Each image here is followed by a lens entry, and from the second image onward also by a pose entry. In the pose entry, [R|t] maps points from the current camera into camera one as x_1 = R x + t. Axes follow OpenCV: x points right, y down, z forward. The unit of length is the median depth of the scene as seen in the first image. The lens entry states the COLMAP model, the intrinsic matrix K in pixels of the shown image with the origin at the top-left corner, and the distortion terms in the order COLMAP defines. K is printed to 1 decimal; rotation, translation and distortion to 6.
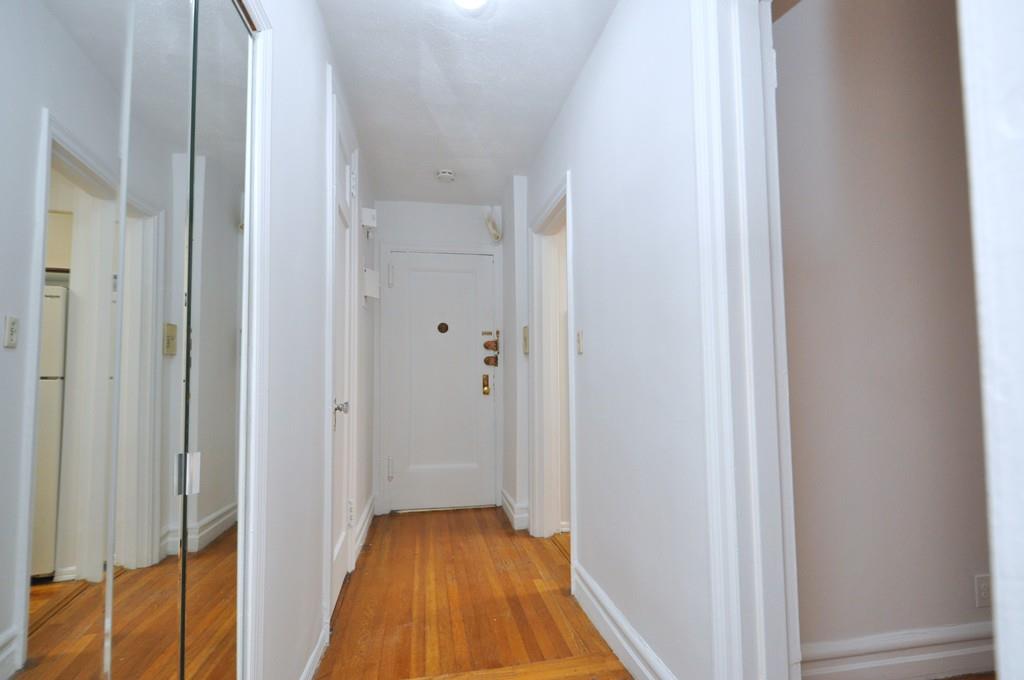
lens RADIAL K [[465.4, 0, 512.1], [0, 465.4, 352.8], [0, 0, 1]] dist [0.002642, -0.000361]
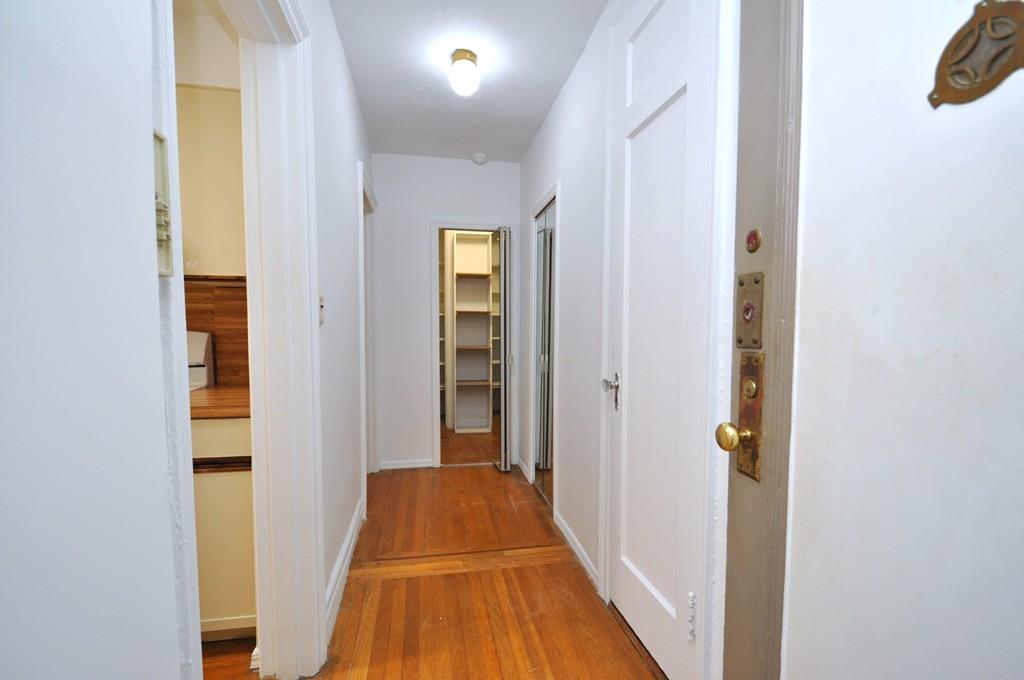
lens RADIAL K [[465.4, 0, 512.1], [0, 465.4, 352.8], [0, 0, 1]] dist [0.002642, -0.000361]
pose [[-0.999951, 0.009913, -0.000693, -0.182739], [0.009909, 0.999932, 0.006100, 0.050333], [0.000753, 0.006093, -0.999981, 1.926454]]
